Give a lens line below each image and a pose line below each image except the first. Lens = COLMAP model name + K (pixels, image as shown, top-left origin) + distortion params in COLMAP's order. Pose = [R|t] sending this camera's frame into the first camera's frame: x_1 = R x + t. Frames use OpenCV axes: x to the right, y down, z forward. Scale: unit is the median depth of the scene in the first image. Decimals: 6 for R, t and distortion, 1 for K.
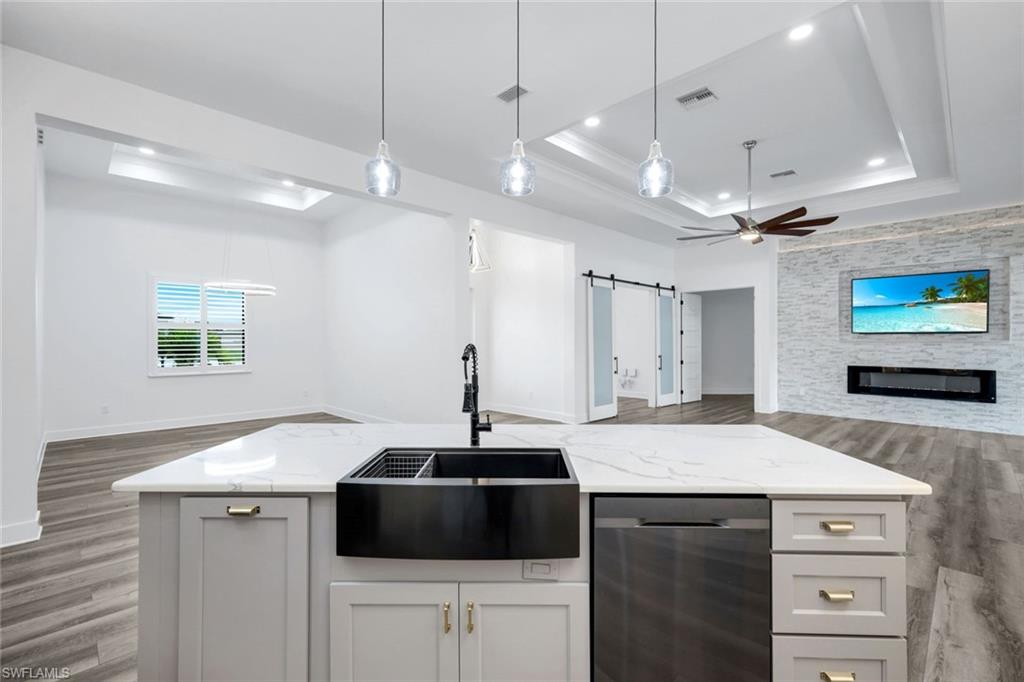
lens RADIAL K [[454.6, 0, 511.1], [0, 454.6, 338.9], [0, 0, 1]] dist [0.006396, 0.000418]
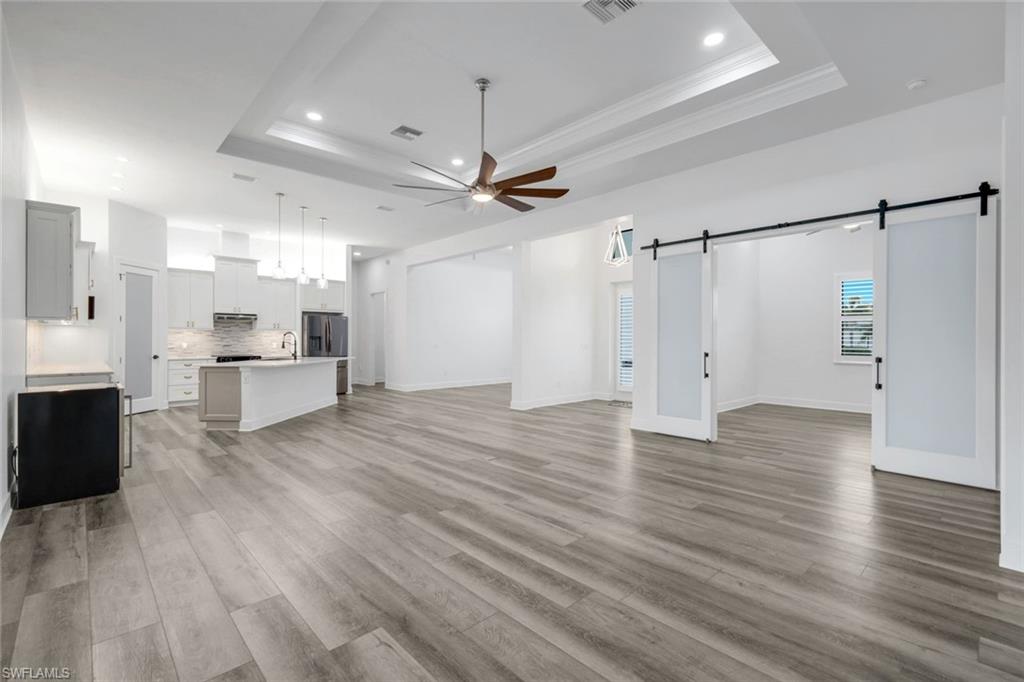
lens RADIAL K [[454.6, 0, 513.0], [0, 454.6, 340.9], [0, 0, 1]] dist [0.006396, 0.000418]
pose [[-0.016764, 0.003608, -0.999853, 0.996371], [0.000969, 0.999993, 0.003592, 0.021732], [0.999859, -0.000908, -0.016768, 0.795219]]
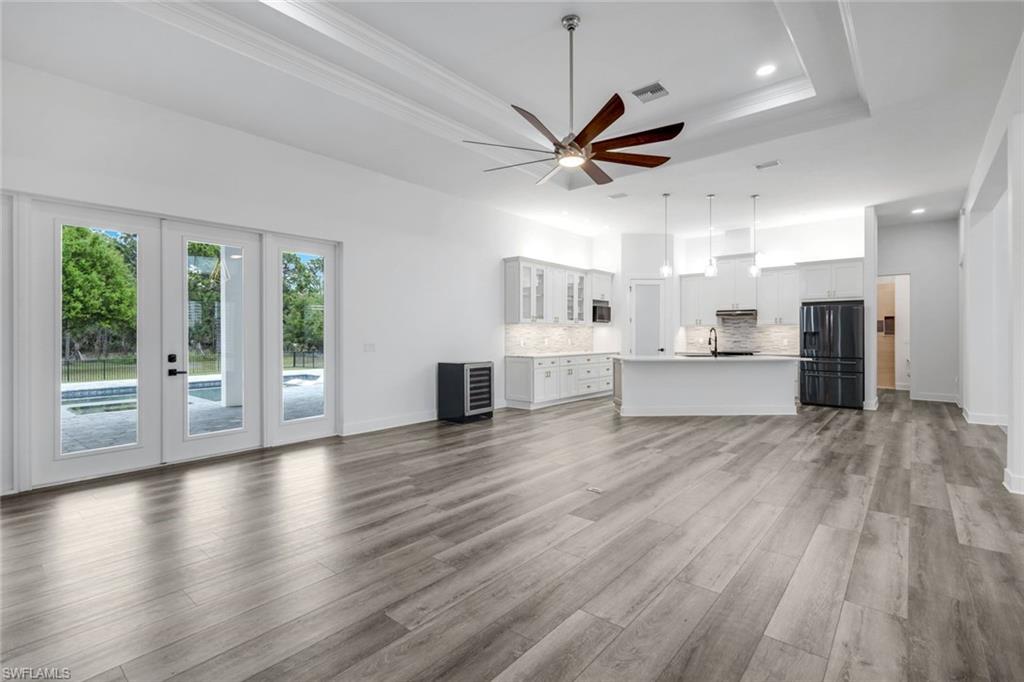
lens RADIAL K [[472.9, 0, 515.9], [0, 472.9, 332.6], [0, 0, 1]] dist [0.026374, -0.000119]
pose [[-0.995264, 0.001807, -0.097190, 0.498505], [0.002492, 0.999973, -0.006927, 0.020823], [0.097175, -0.007136, -0.995242, 1.256771]]
